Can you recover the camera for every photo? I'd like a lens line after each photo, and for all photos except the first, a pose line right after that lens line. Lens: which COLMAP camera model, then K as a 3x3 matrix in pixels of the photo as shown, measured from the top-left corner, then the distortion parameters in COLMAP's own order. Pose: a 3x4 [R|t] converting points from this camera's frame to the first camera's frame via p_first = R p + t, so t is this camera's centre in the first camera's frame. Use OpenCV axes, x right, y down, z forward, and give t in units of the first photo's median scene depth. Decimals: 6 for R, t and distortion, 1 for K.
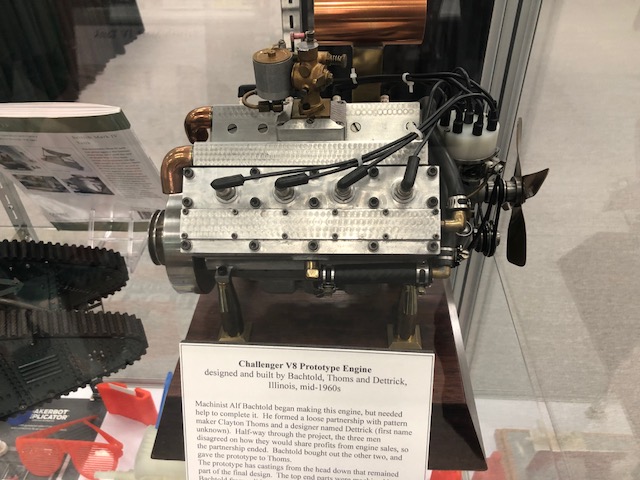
lens RADIAL K [[527.7, 0, 320.1], [0, 527.7, 240.0], [0, 0, 1]] dist [-0.001967, -0.000509]
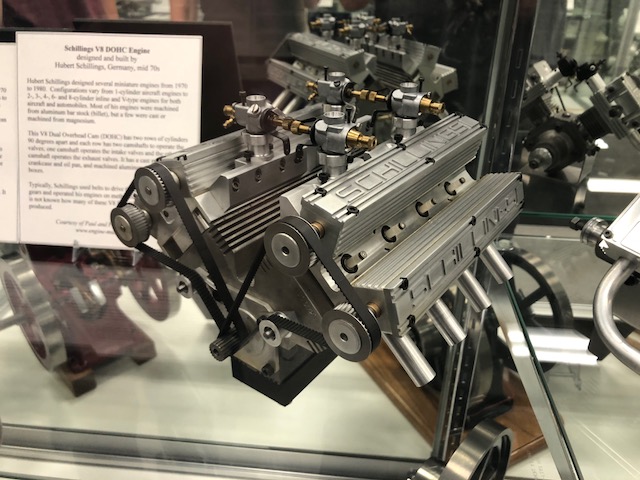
lens RADIAL K [[527.7, 0, 319.8], [0, 527.7, 240.1], [0, 0, 1]] dist [-0.001967, -0.000509]
pose [[0.999911, -0.012934, 0.003417, 0.443223], [0.009053, 0.842228, 0.539045, -0.040259], [-0.009850, -0.538966, 0.842270, -0.259739]]
